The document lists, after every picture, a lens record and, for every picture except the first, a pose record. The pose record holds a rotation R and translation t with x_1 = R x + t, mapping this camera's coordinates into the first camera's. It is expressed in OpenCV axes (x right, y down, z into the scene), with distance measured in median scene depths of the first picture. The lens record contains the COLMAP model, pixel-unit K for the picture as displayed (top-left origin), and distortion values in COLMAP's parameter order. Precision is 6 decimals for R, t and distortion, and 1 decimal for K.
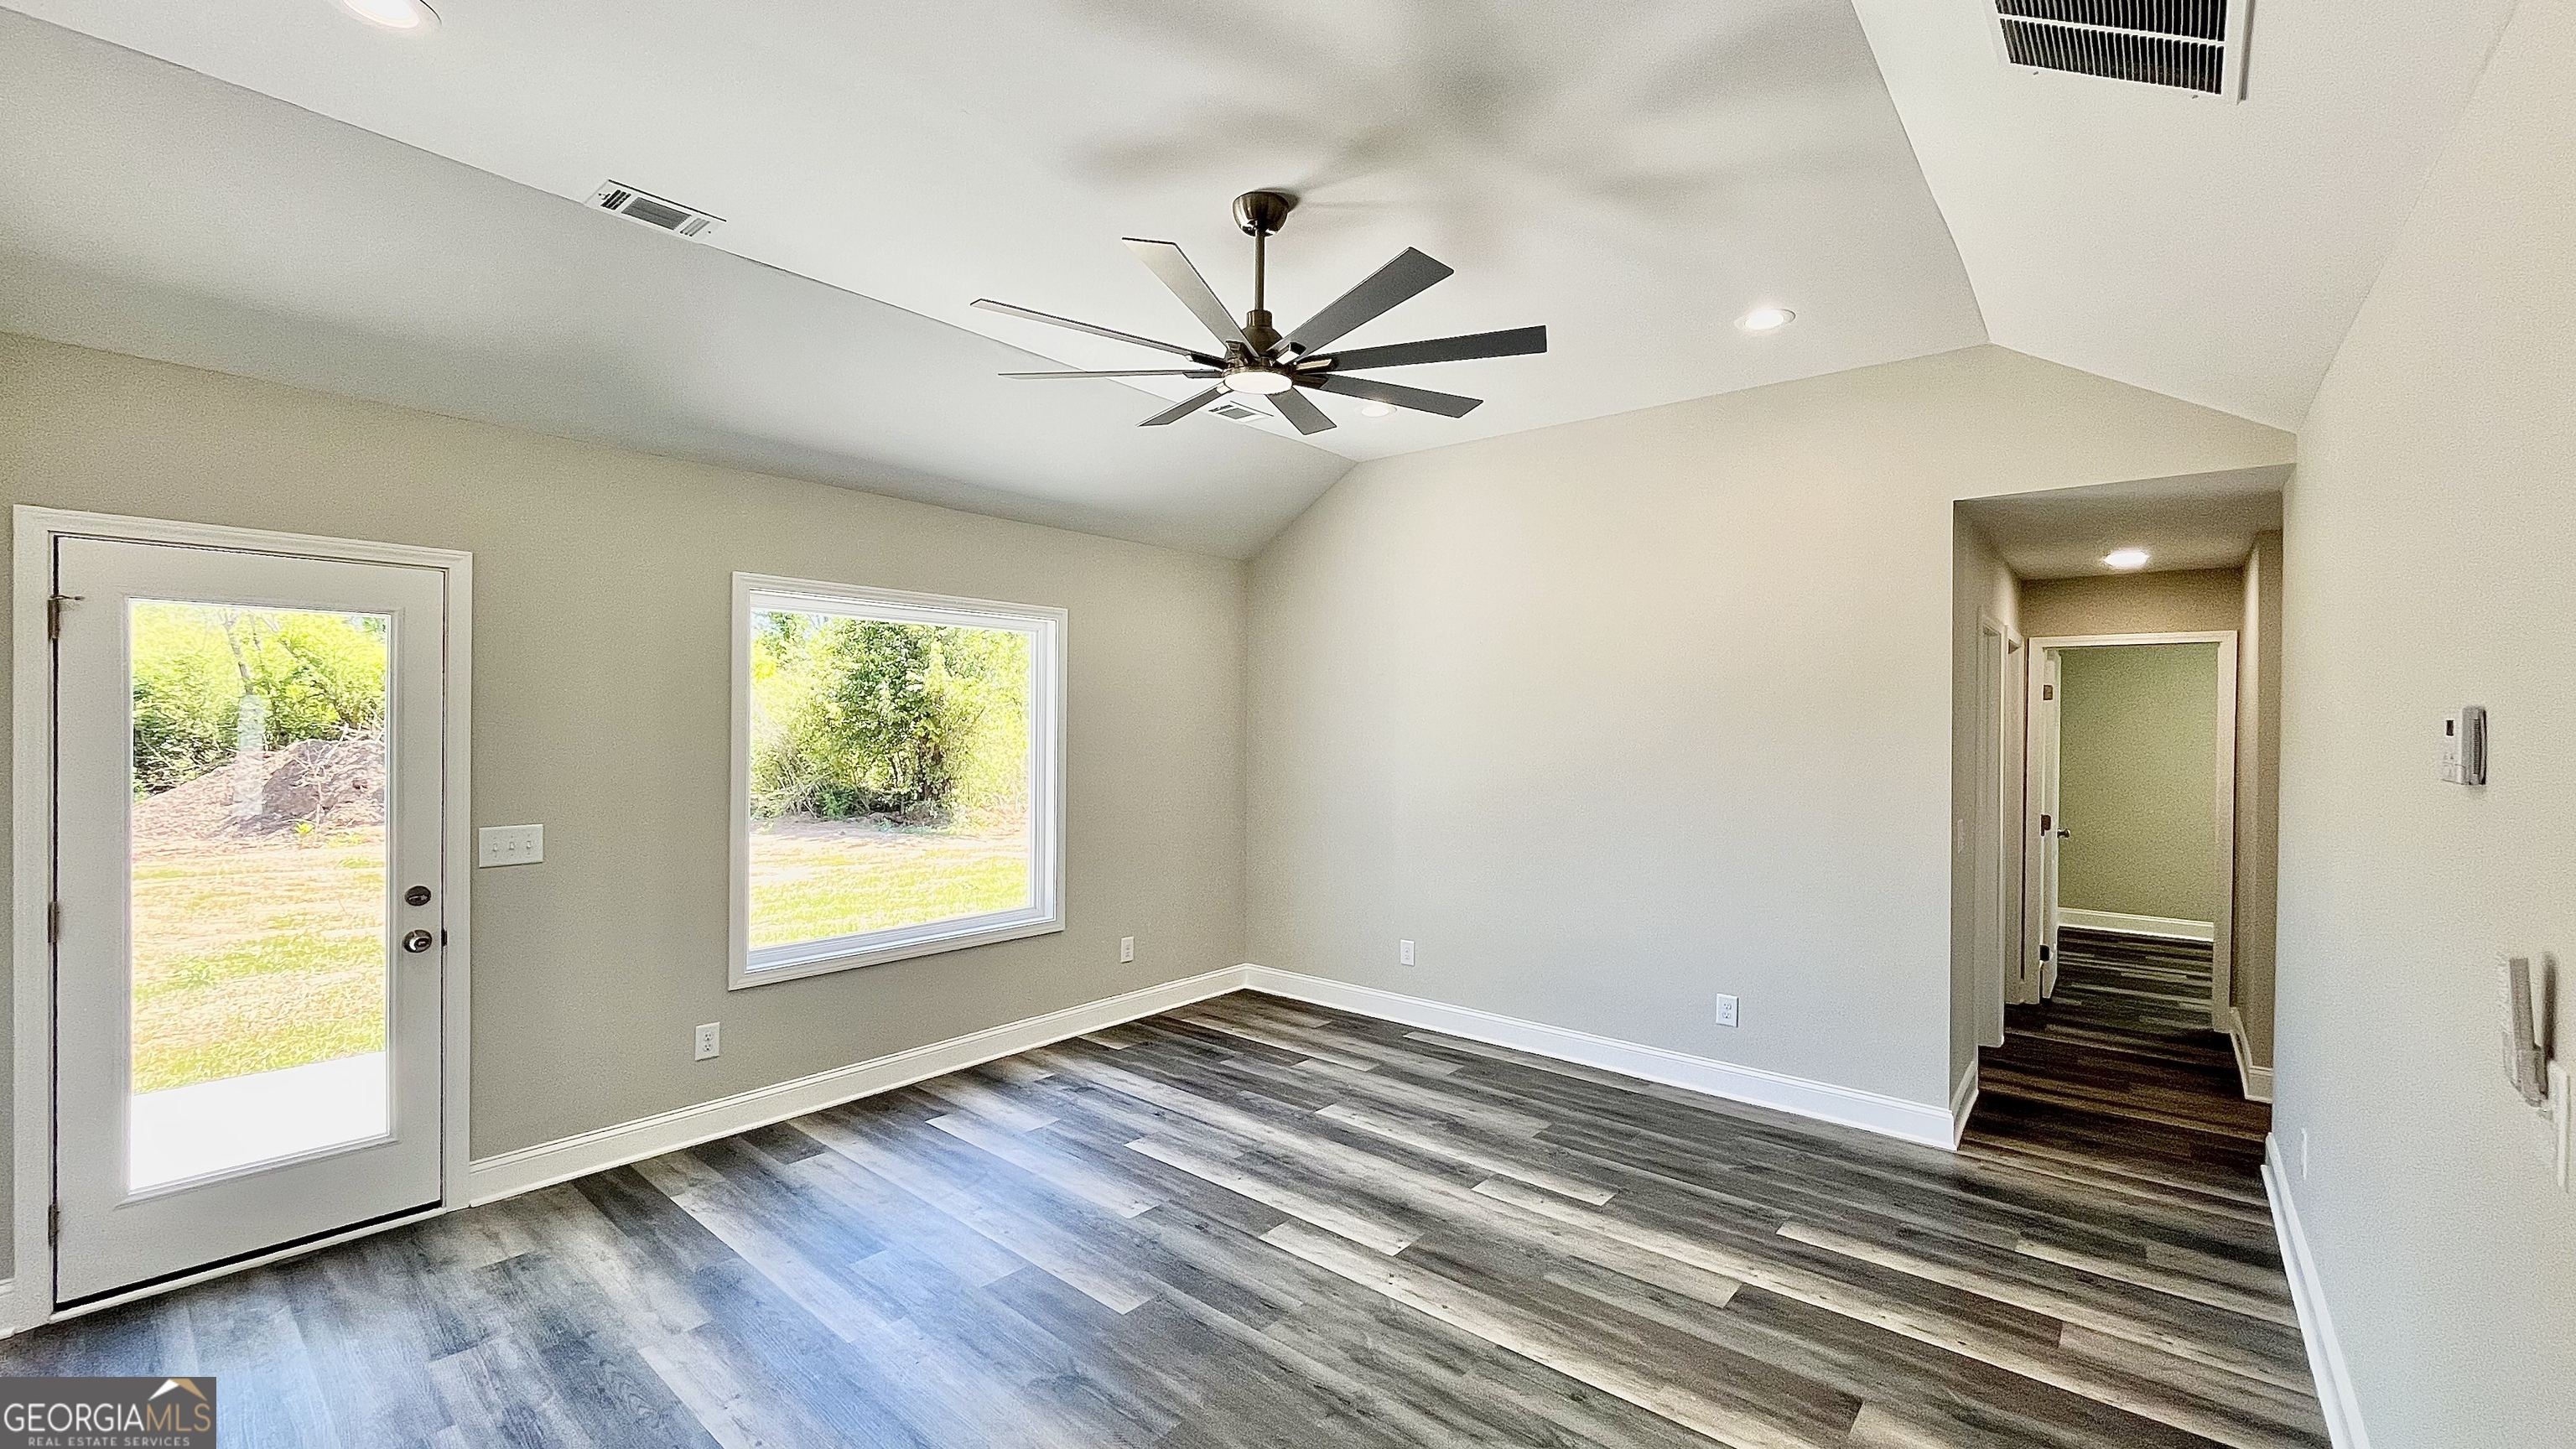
lens RADIAL K [[1039.7, 0, 1282.7], [0, 1039.7, 725.7], [0, 0, 1]] dist [-0.002432, -0.001257]
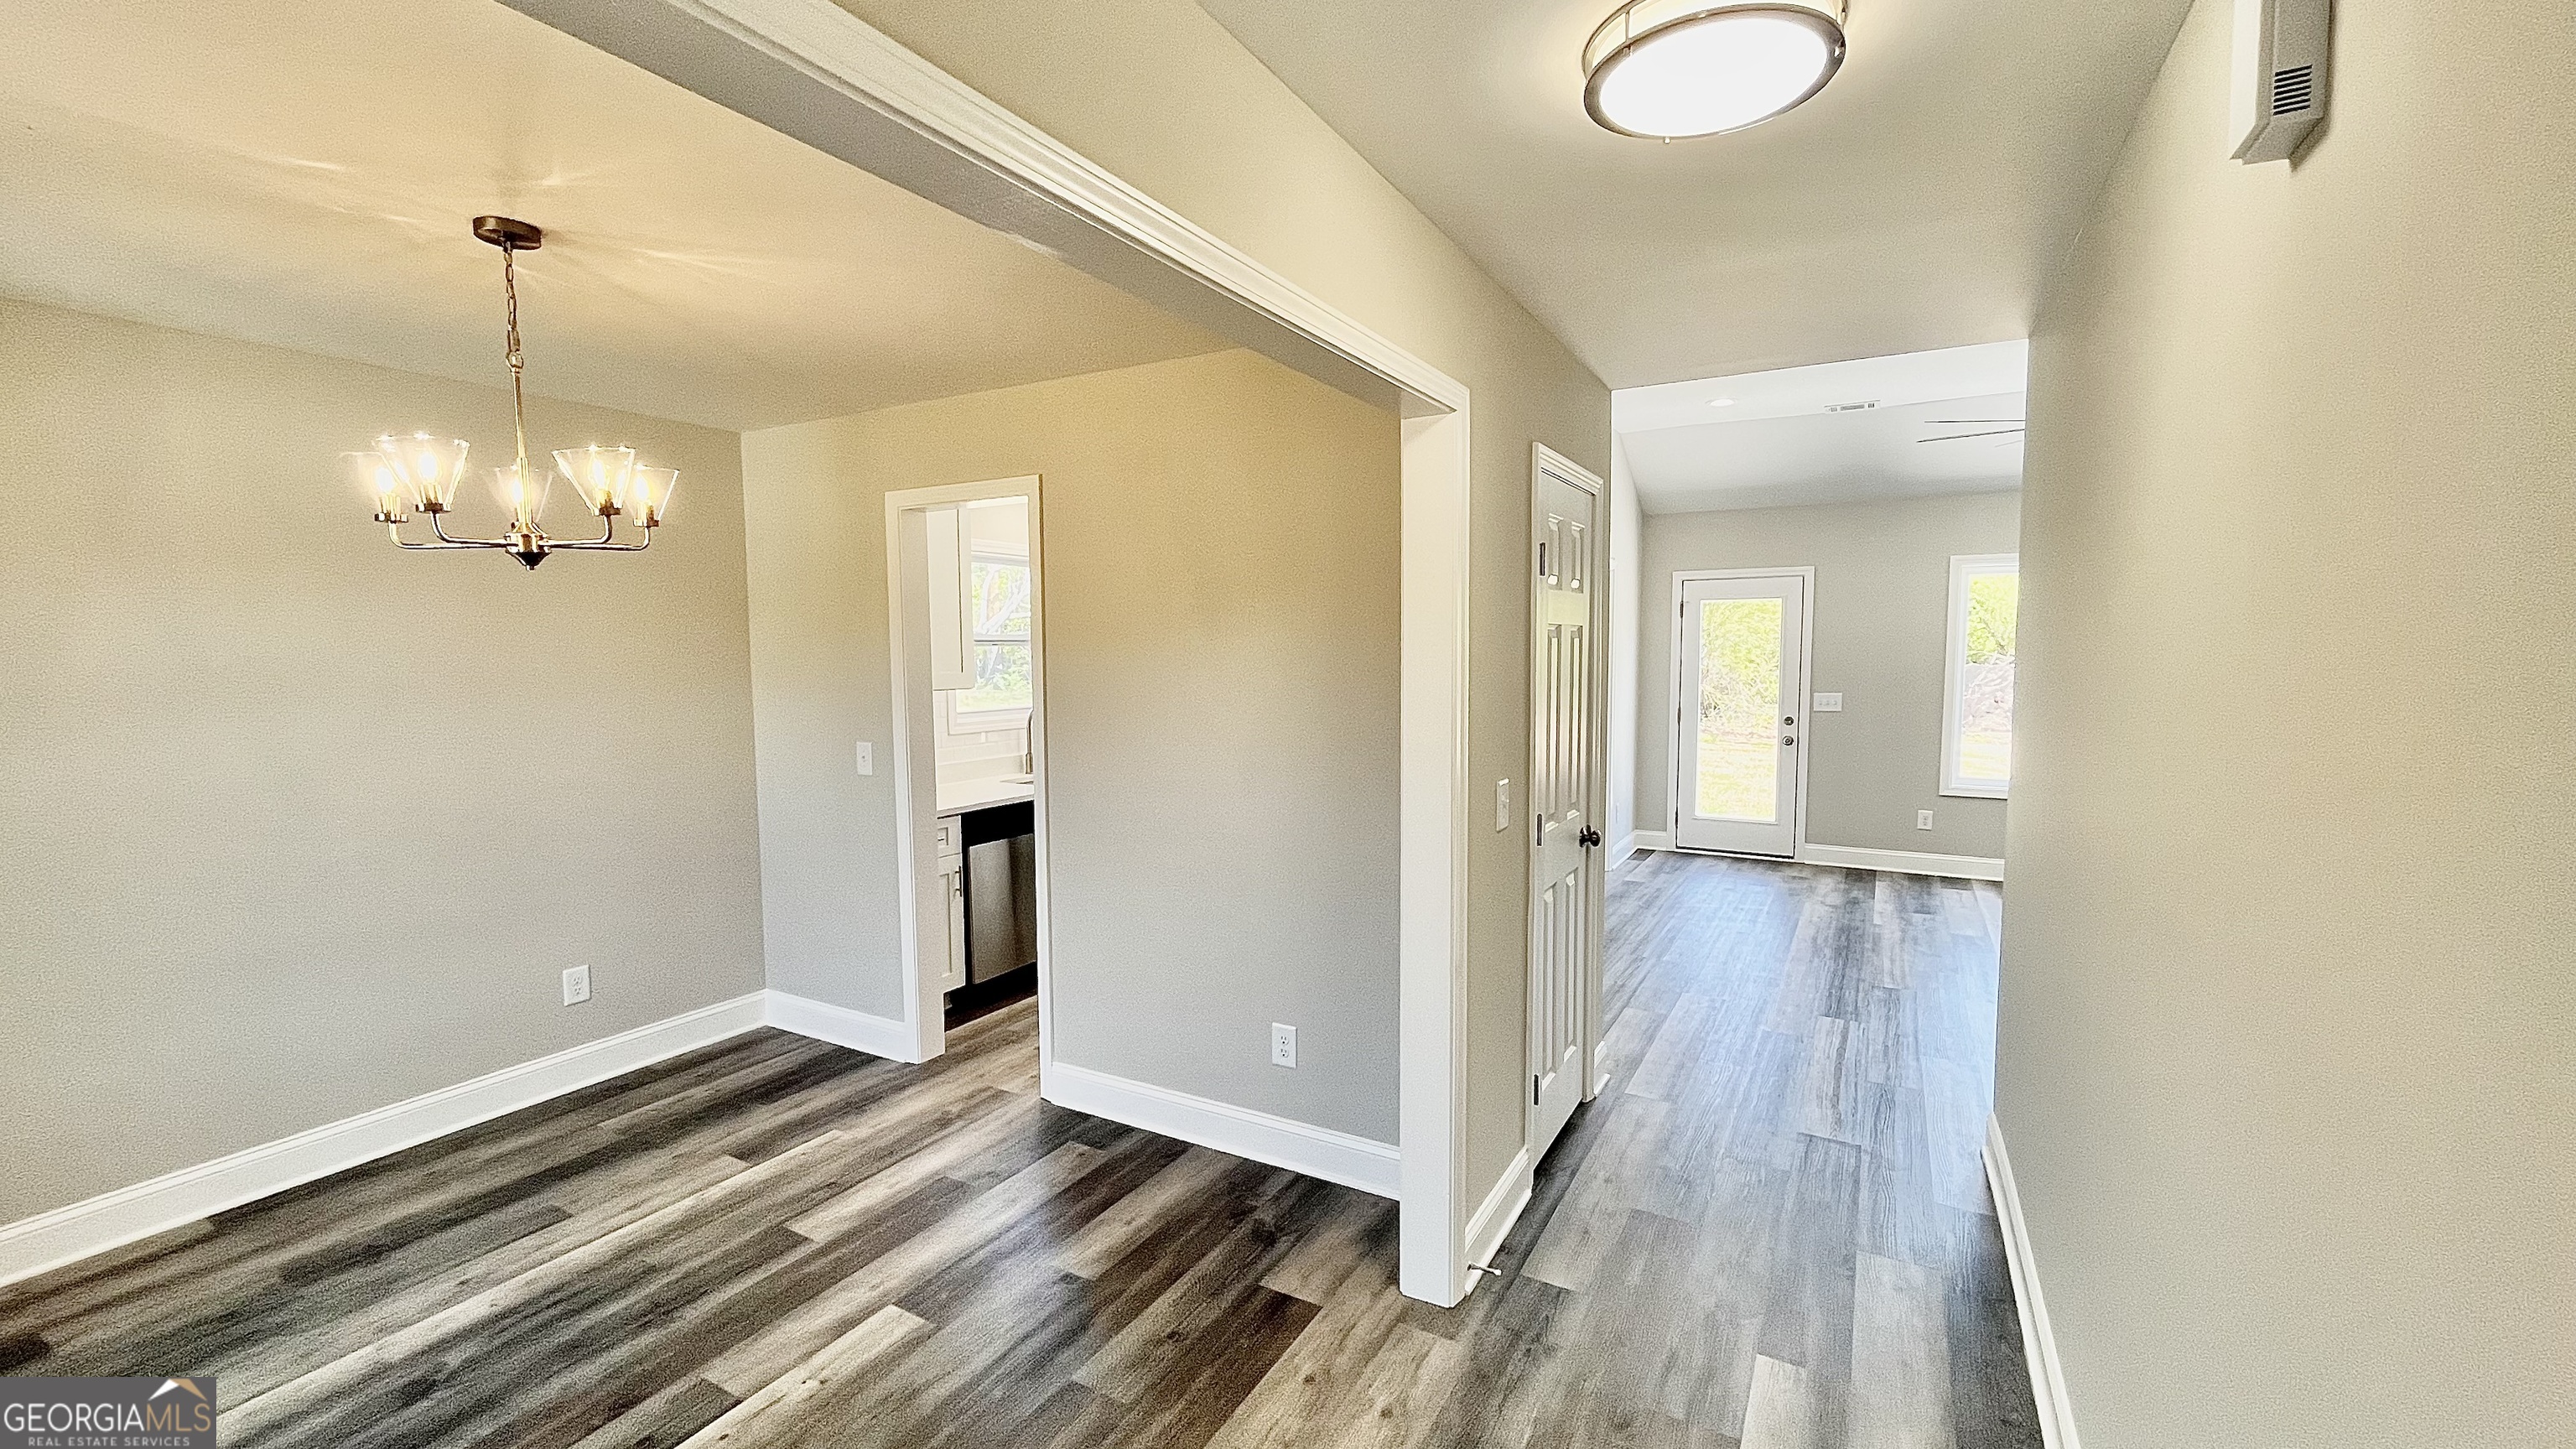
lens RADIAL K [[1039.7, 0, 1291.6], [0, 1039.7, 730.1], [0, 0, 1]] dist [-0.002432, -0.001257]
pose [[0.187093, 0.067849, -0.979996, 1.117419], [0.003254, 0.997564, 0.069687, 0.020136], [0.982337, -0.016227, 0.186416, -0.465574]]
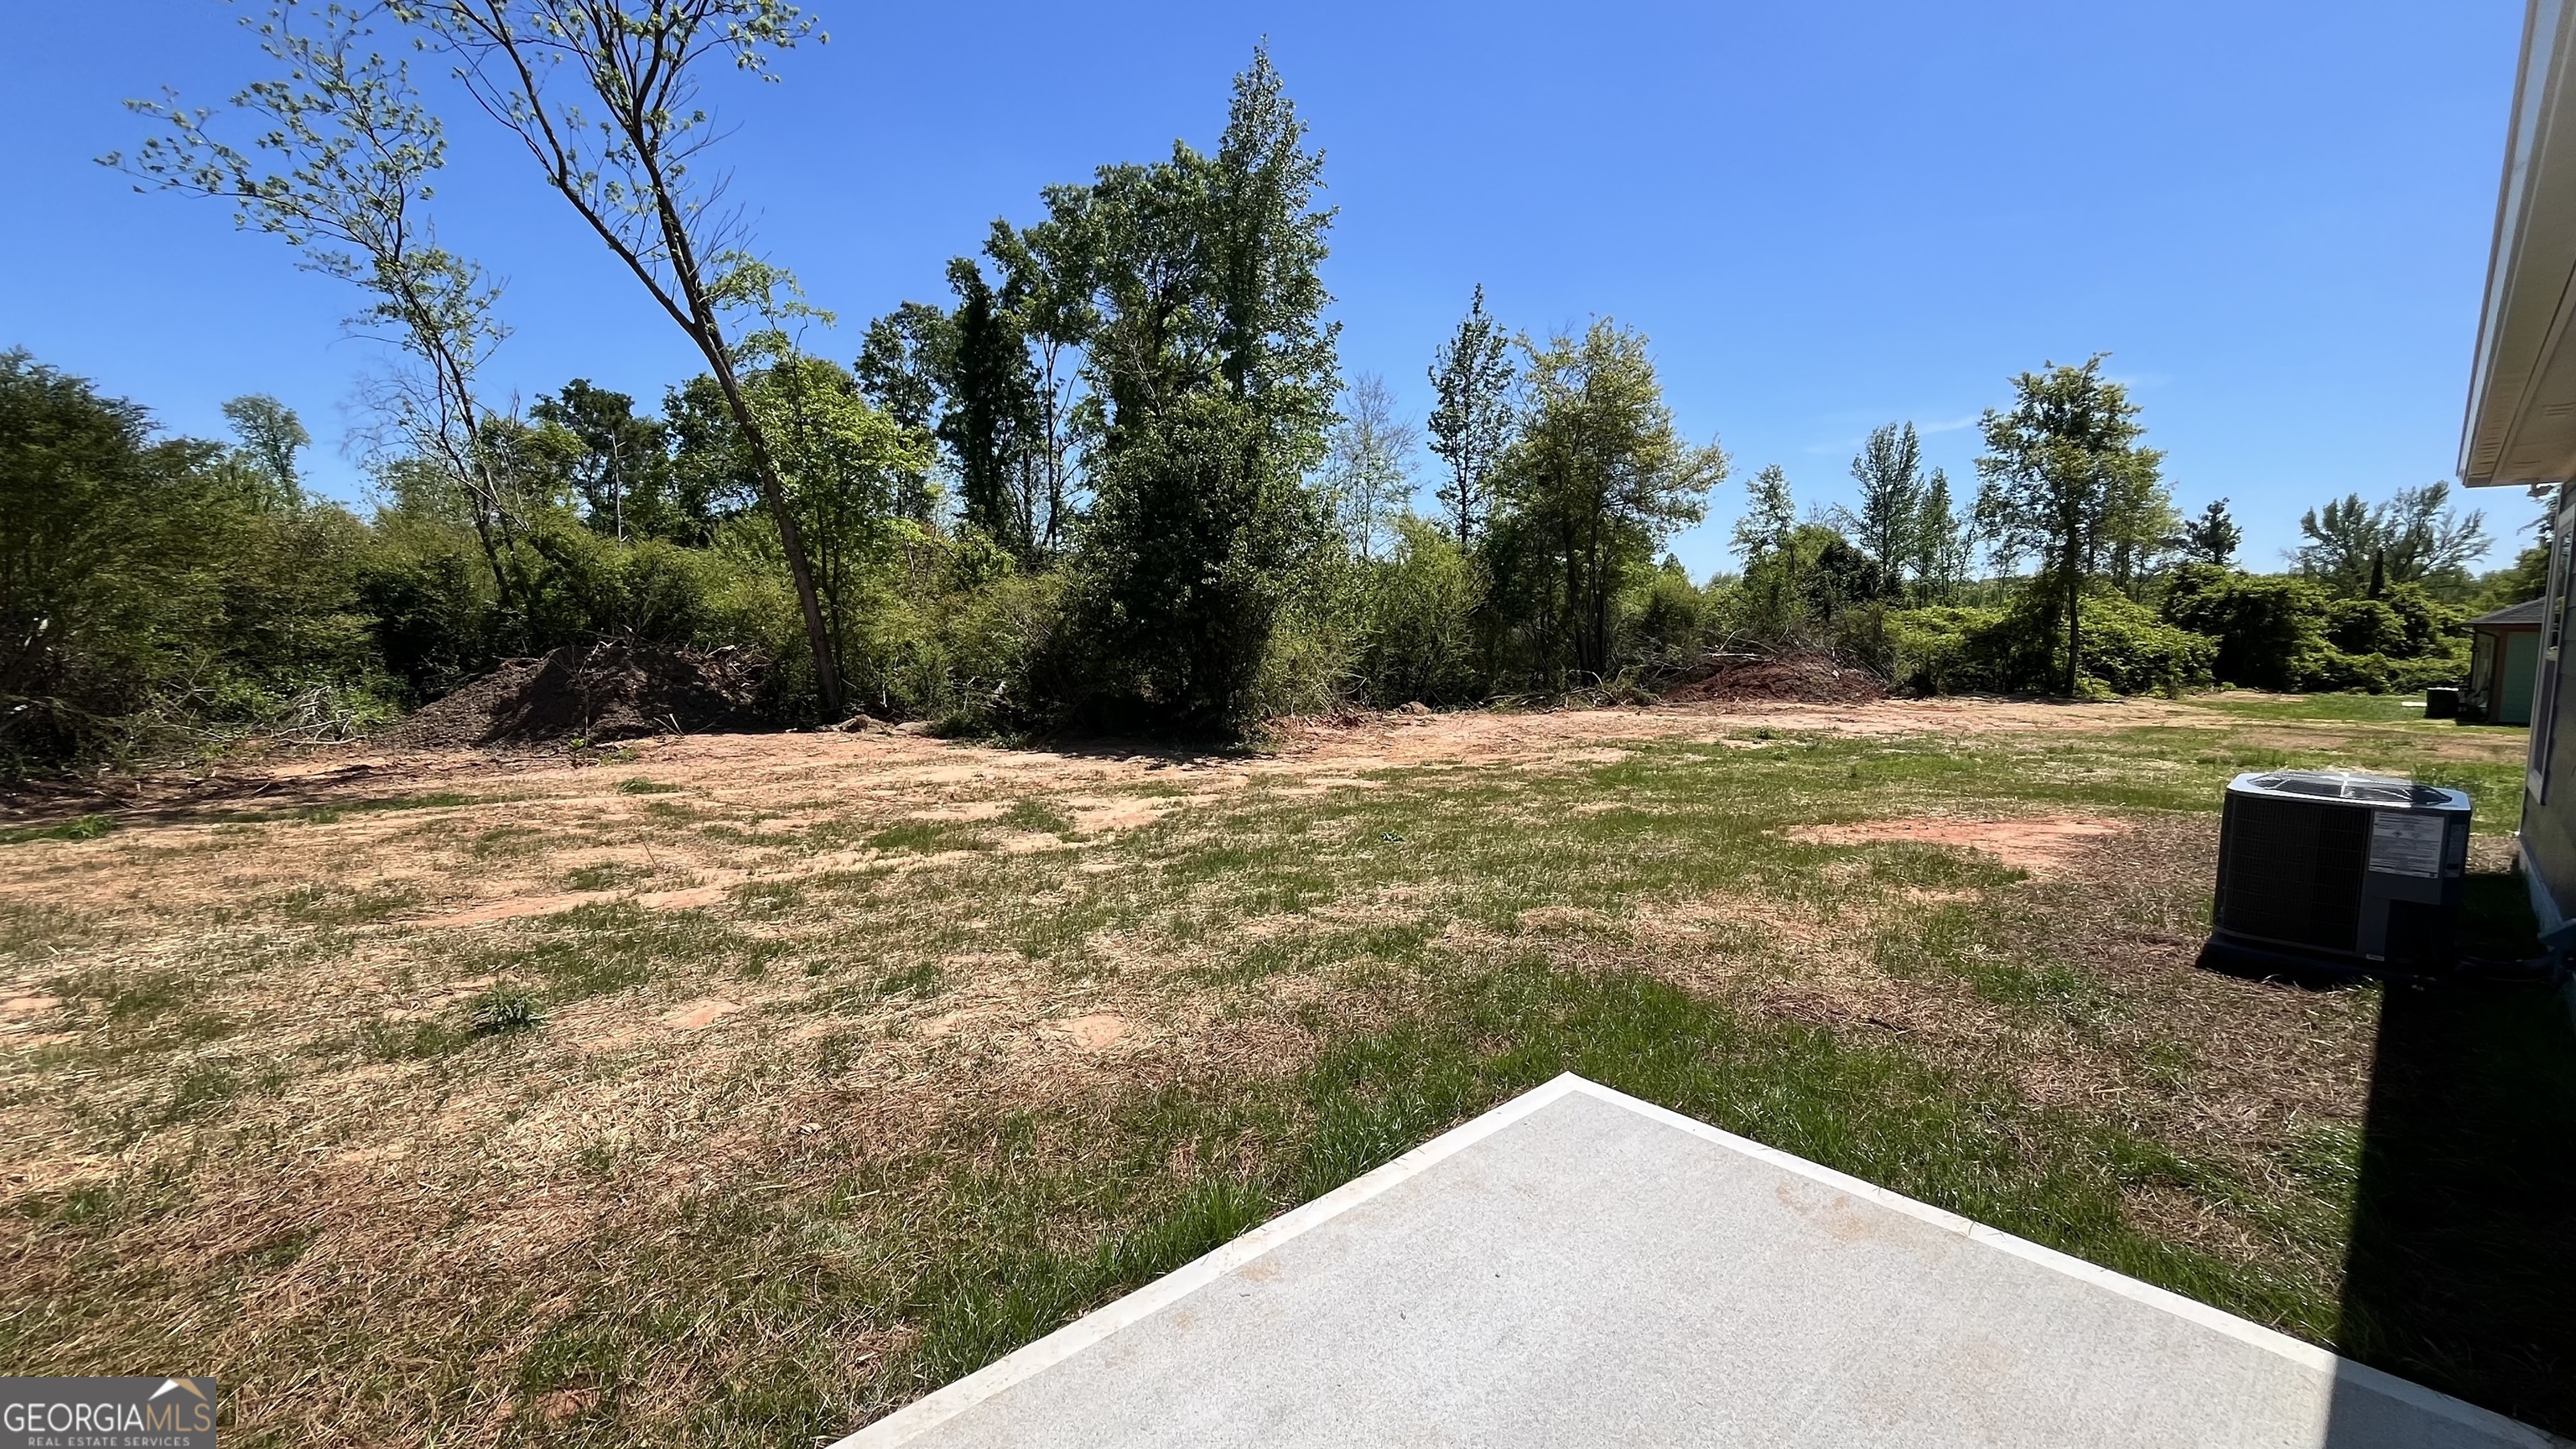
lens RADIAL K [[1039.7, 0, 1289.7], [0, 1039.7, 732.9], [0, 0, 1]] dist [-0.002432, -0.001257]
pose [[0.990870, 0.007891, -0.134586, -1.002304], [0.005616, 0.995003, 0.099685, 0.015369], [0.134701, -0.099531, 0.985875, 0.926850]]
